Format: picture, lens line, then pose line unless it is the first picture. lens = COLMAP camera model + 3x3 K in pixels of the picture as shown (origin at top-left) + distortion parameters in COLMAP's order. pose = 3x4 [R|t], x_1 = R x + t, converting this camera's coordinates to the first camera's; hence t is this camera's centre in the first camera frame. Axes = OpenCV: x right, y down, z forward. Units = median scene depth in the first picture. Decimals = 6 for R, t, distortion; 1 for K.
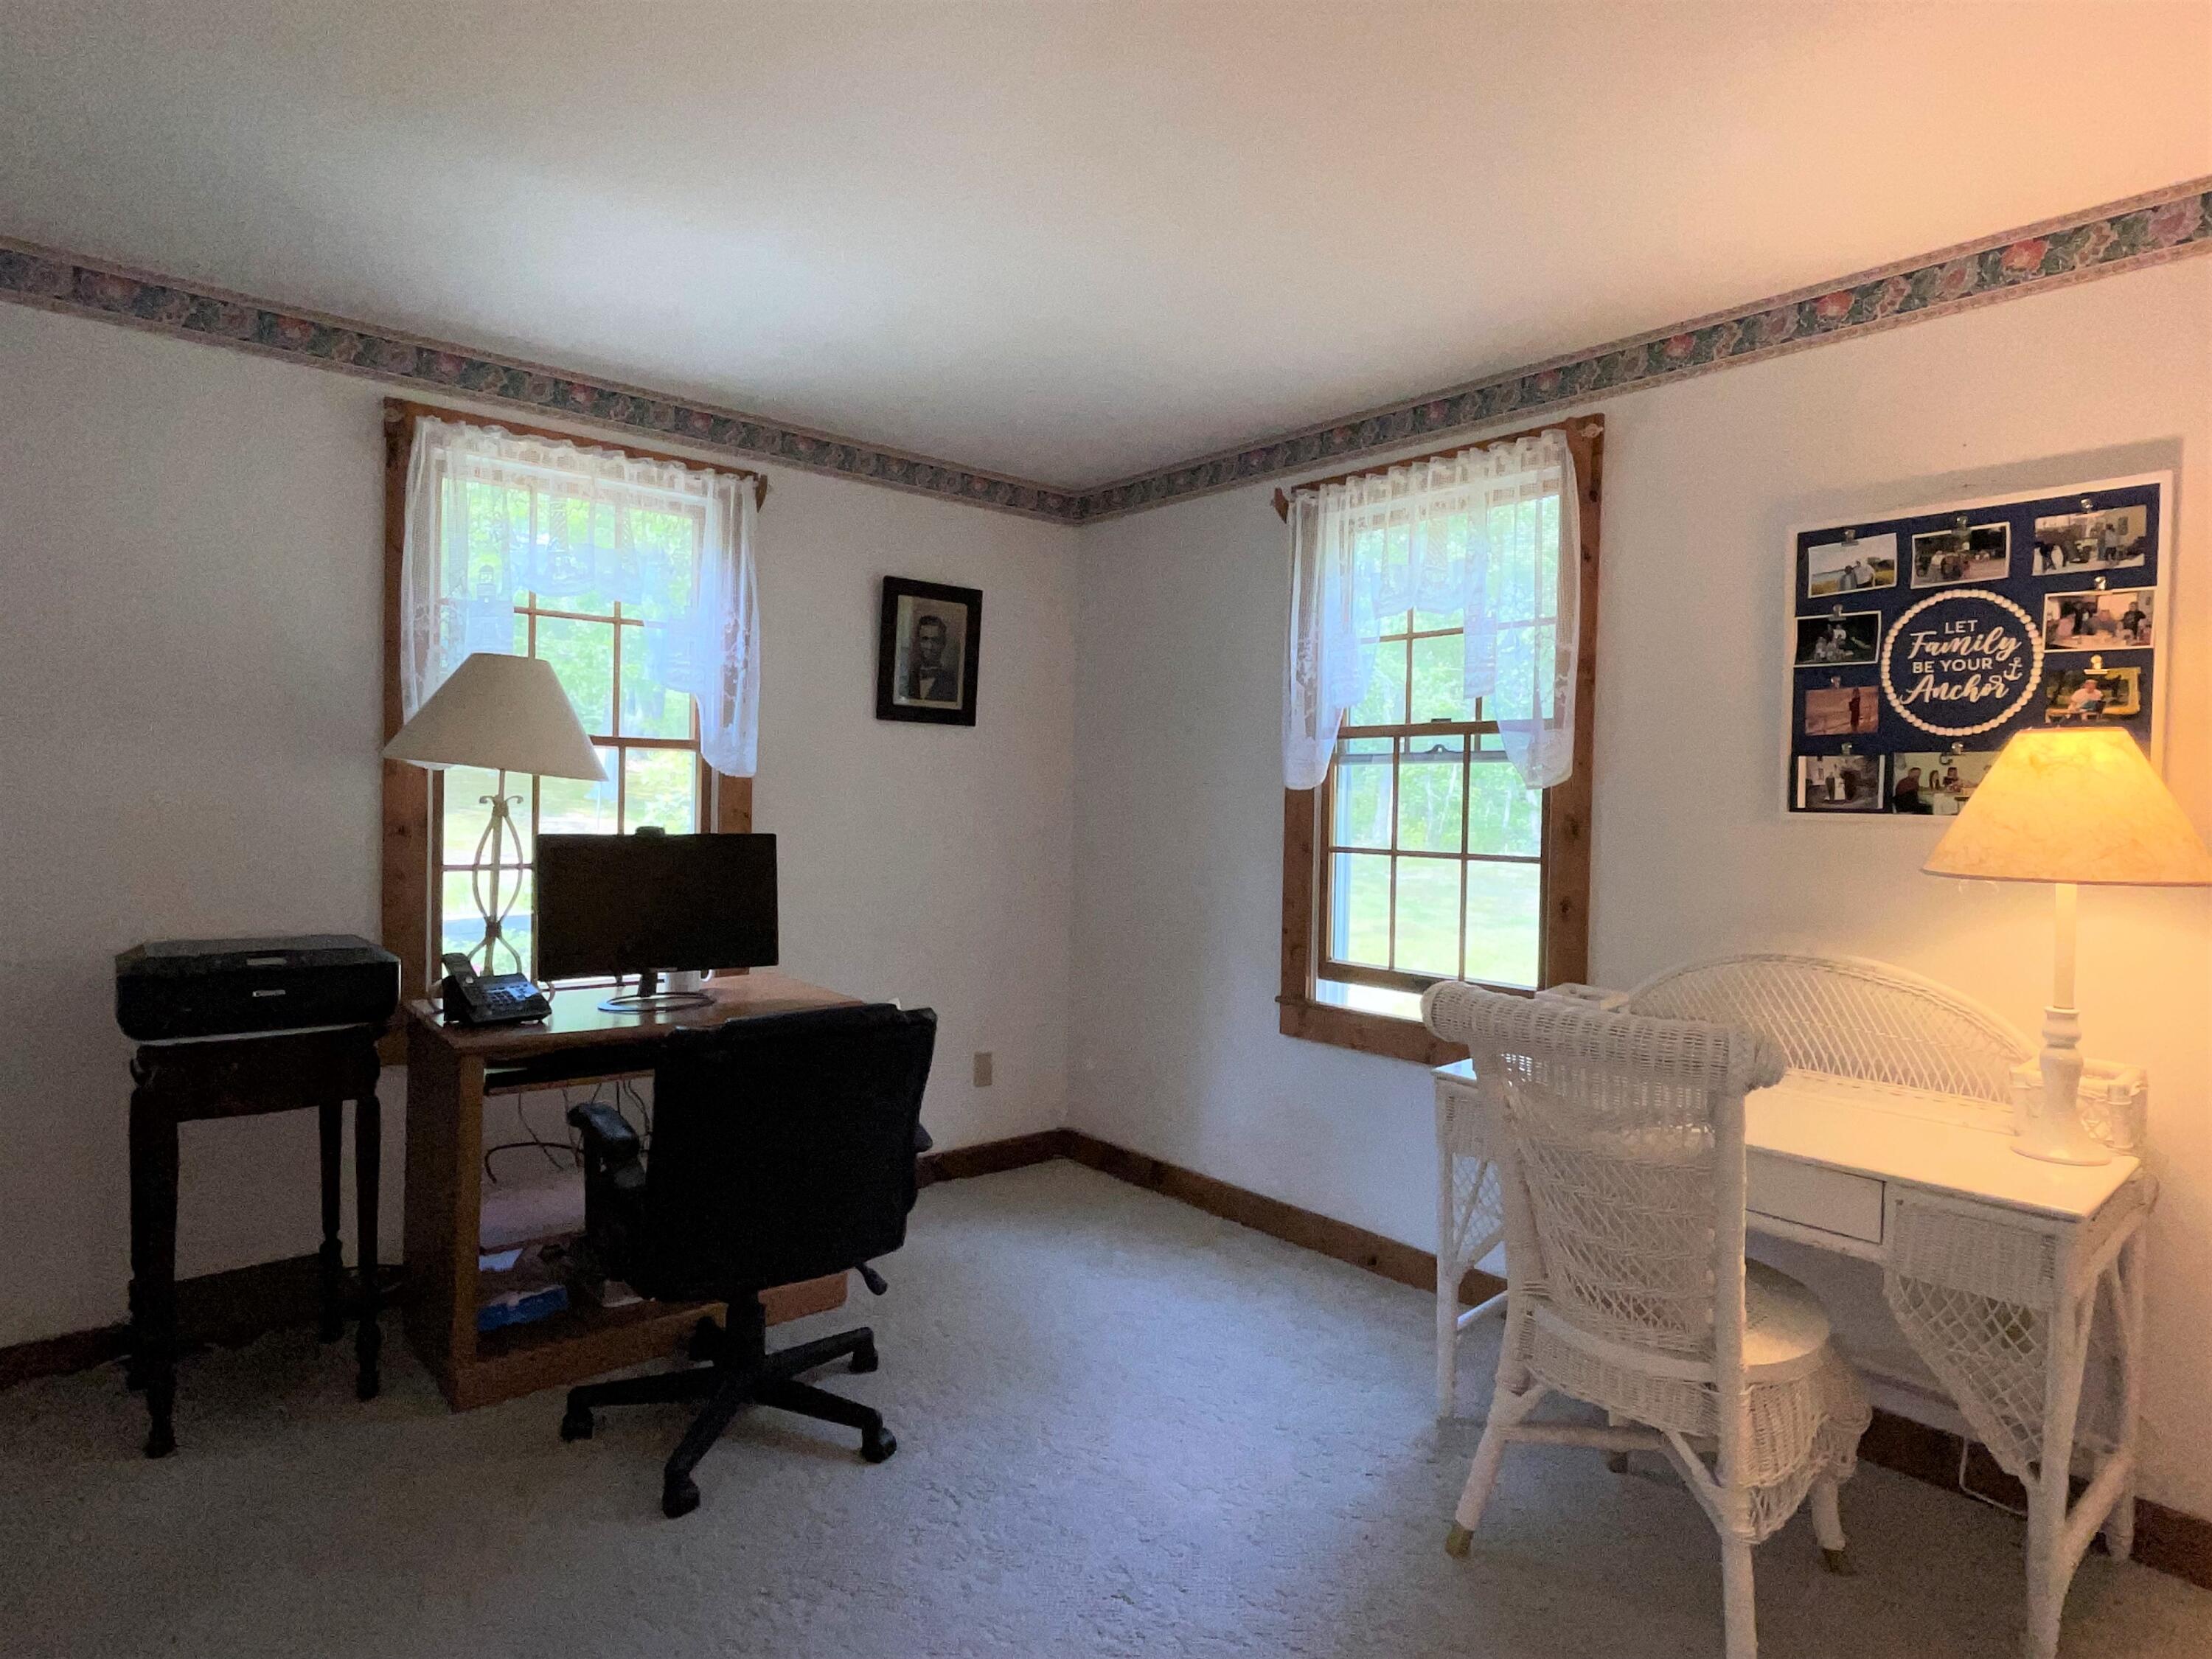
lens RADIAL K [[1222.8, 0, 1110.5], [0, 1222.8, 825.5], [0, 0, 1]] dist [-0.003714, -0.001028]
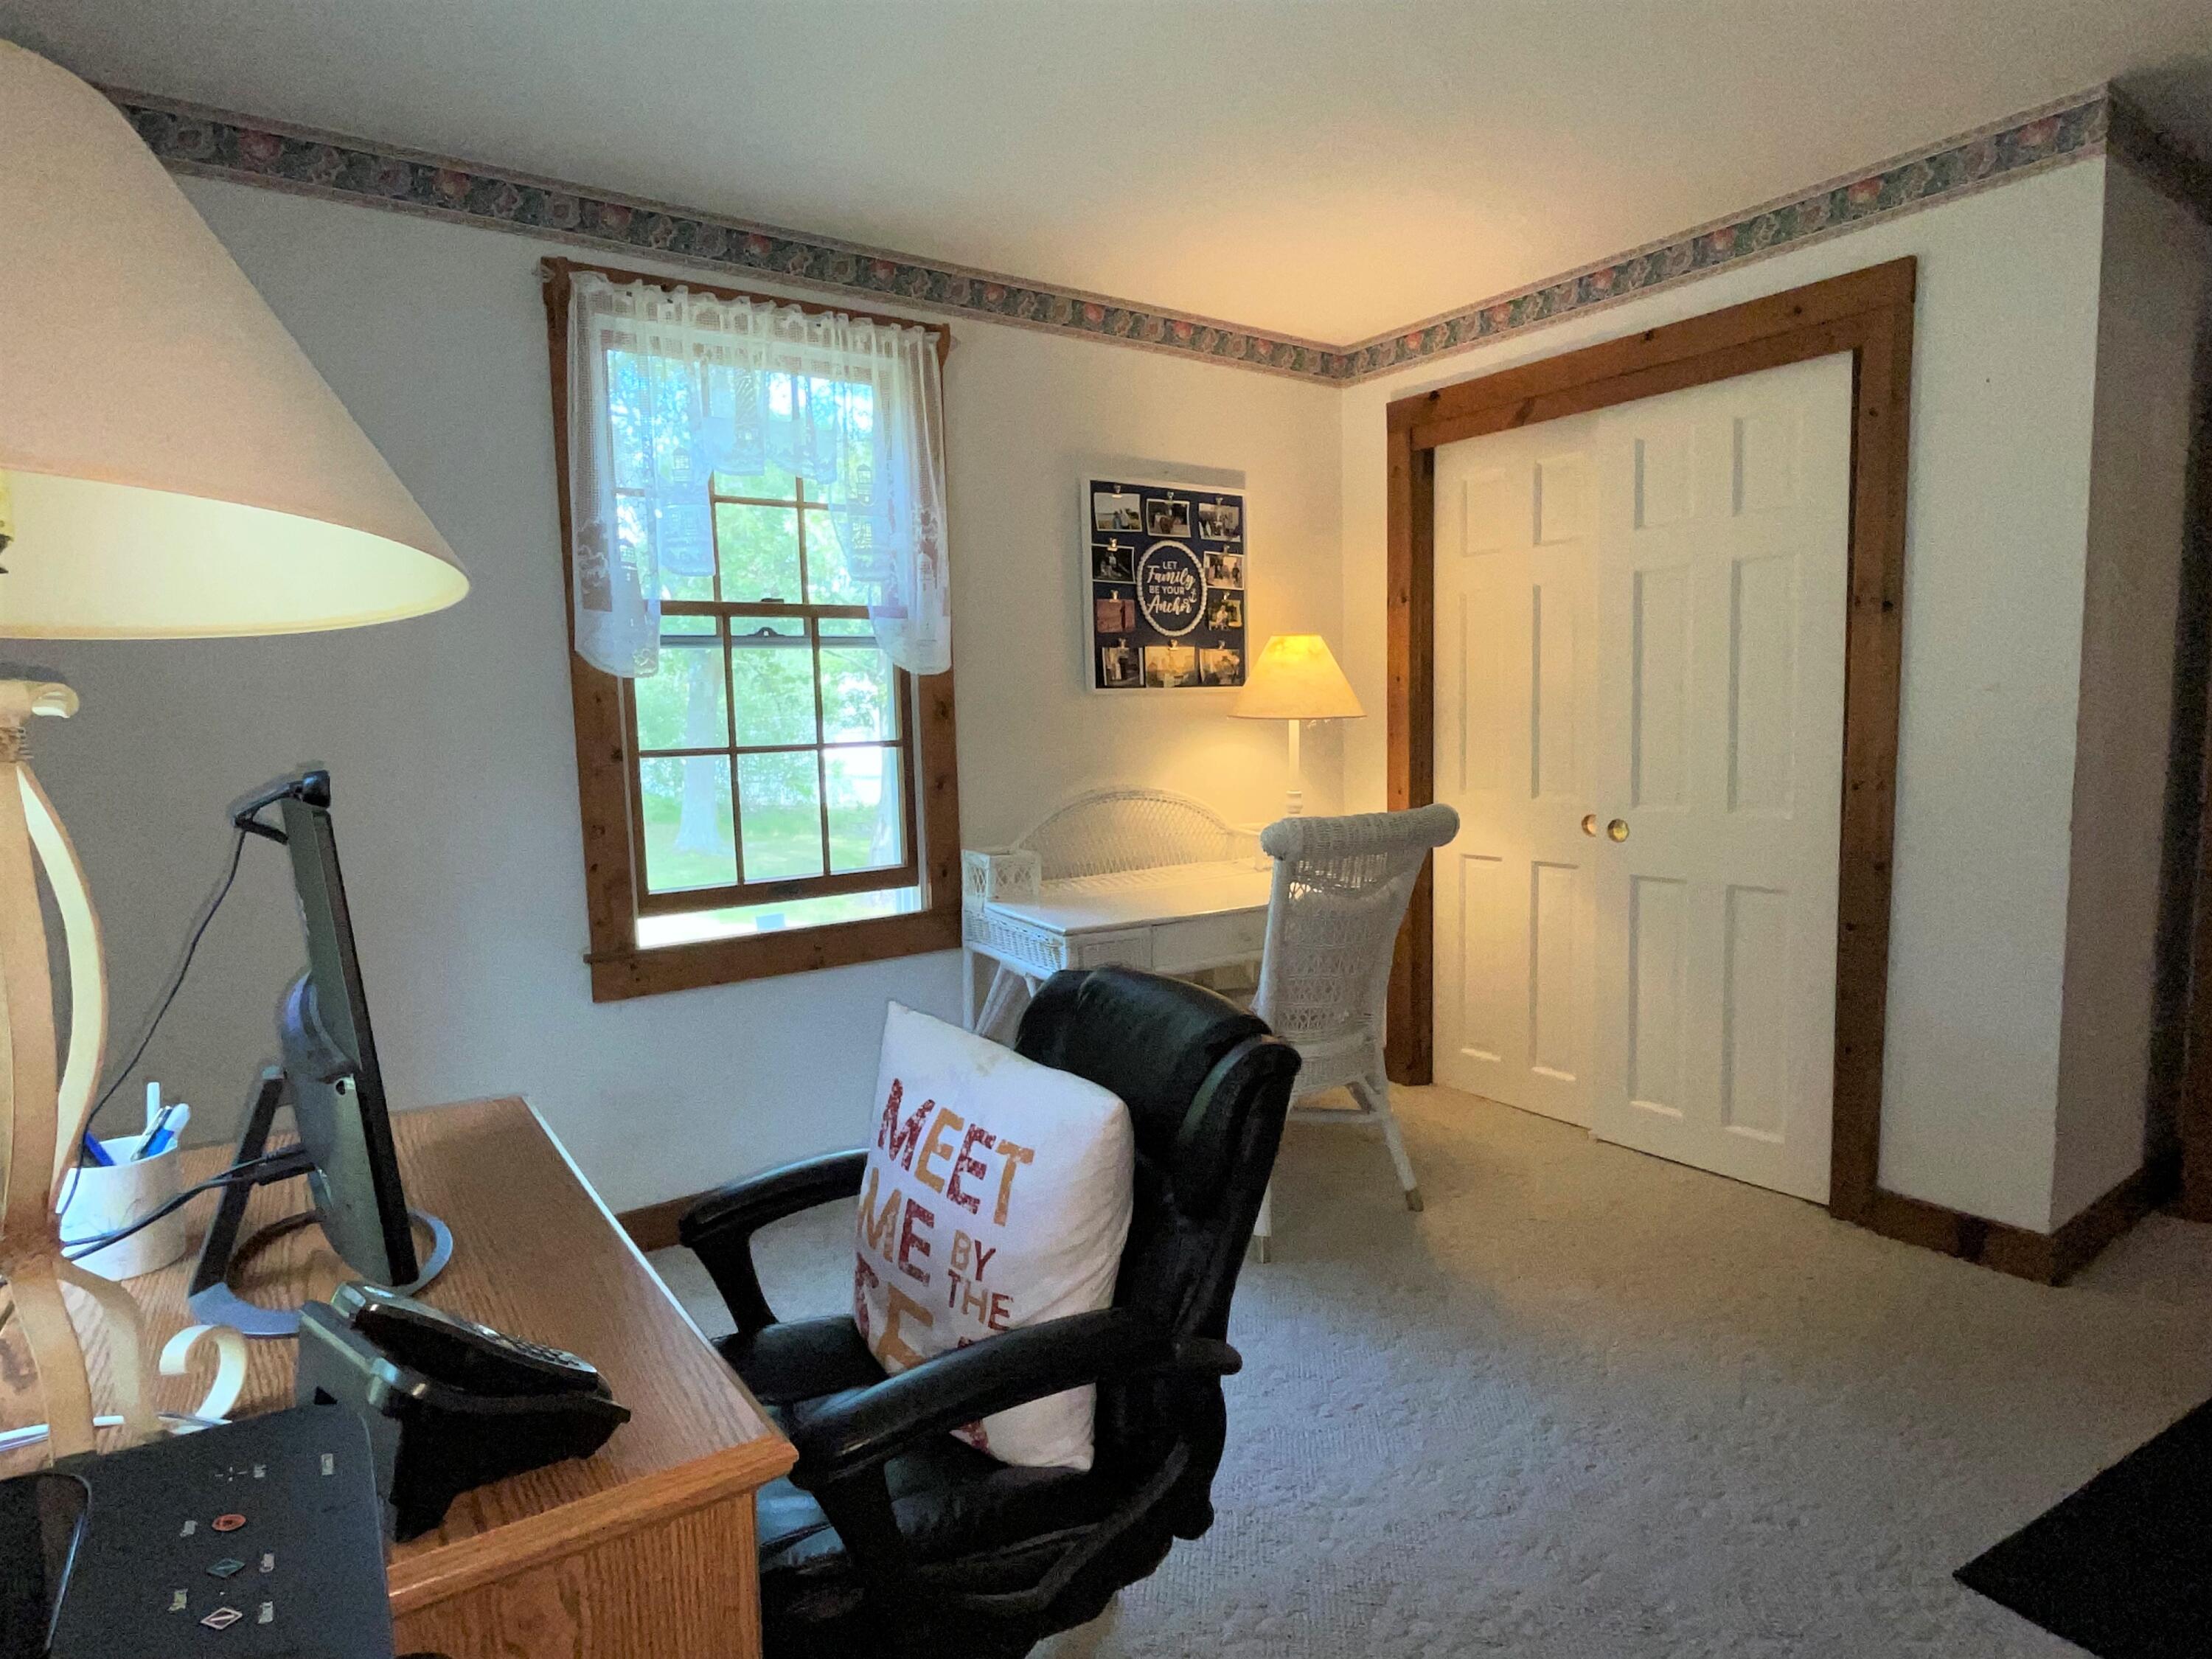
lens RADIAL K [[1222.8, 0, 1110.5], [0, 1222.8, 825.5], [0, 0, 1]] dist [-0.003714, -0.001028]
pose [[0.087449, -0.127121, 0.988025, -0.842955], [0.042908, 0.991385, 0.123756, -0.029060], [-0.995244, 0.031572, 0.092150, 0.898268]]
